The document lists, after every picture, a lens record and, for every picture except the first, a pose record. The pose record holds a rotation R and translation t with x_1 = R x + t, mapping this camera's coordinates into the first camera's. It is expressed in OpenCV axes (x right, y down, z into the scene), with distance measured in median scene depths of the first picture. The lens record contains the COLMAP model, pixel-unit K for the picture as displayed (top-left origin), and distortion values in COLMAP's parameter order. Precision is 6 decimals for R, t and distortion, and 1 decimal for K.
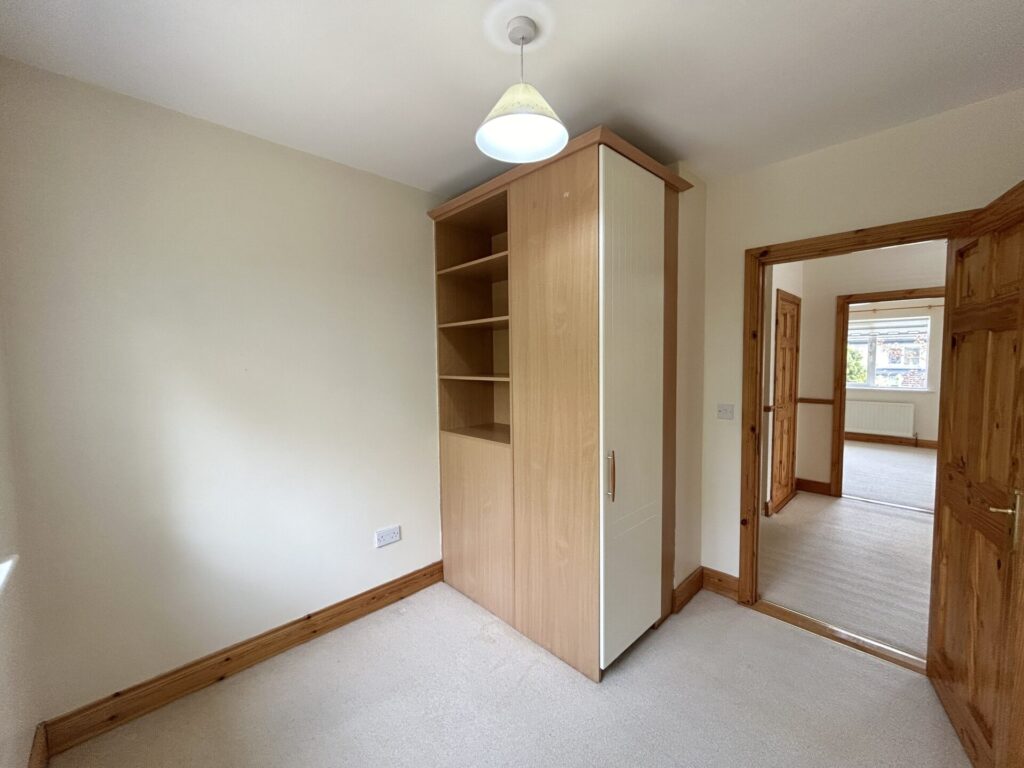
lens RADIAL K [[412.2, 0, 509.9], [0, 412.2, 384.5], [0, 0, 1]] dist [-0.002555, -0.000043]
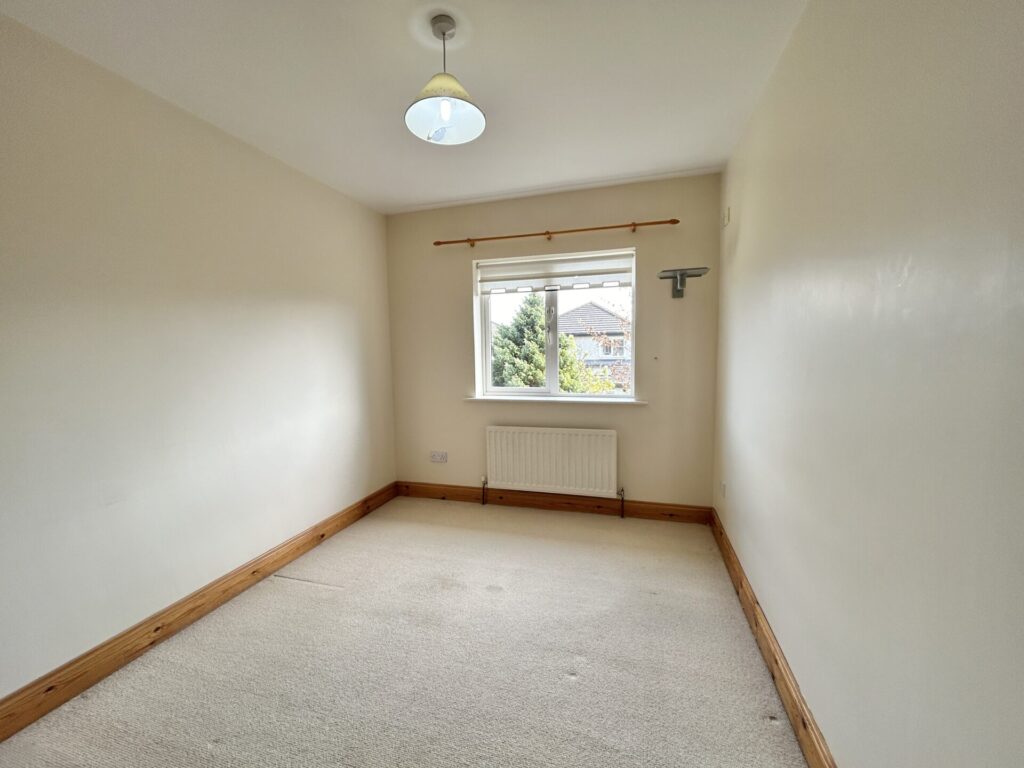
lens RADIAL K [[412.2, 0, 509.9], [0, 412.2, 384.5], [0, 0, 1]] dist [-0.002555, -0.000043]
pose [[0.871172, -0.043869, 0.489014, 0.609250], [0.038219, 0.999037, 0.021537, -0.020906], [-0.489488, -0.000073, 0.872010, 0.608603]]
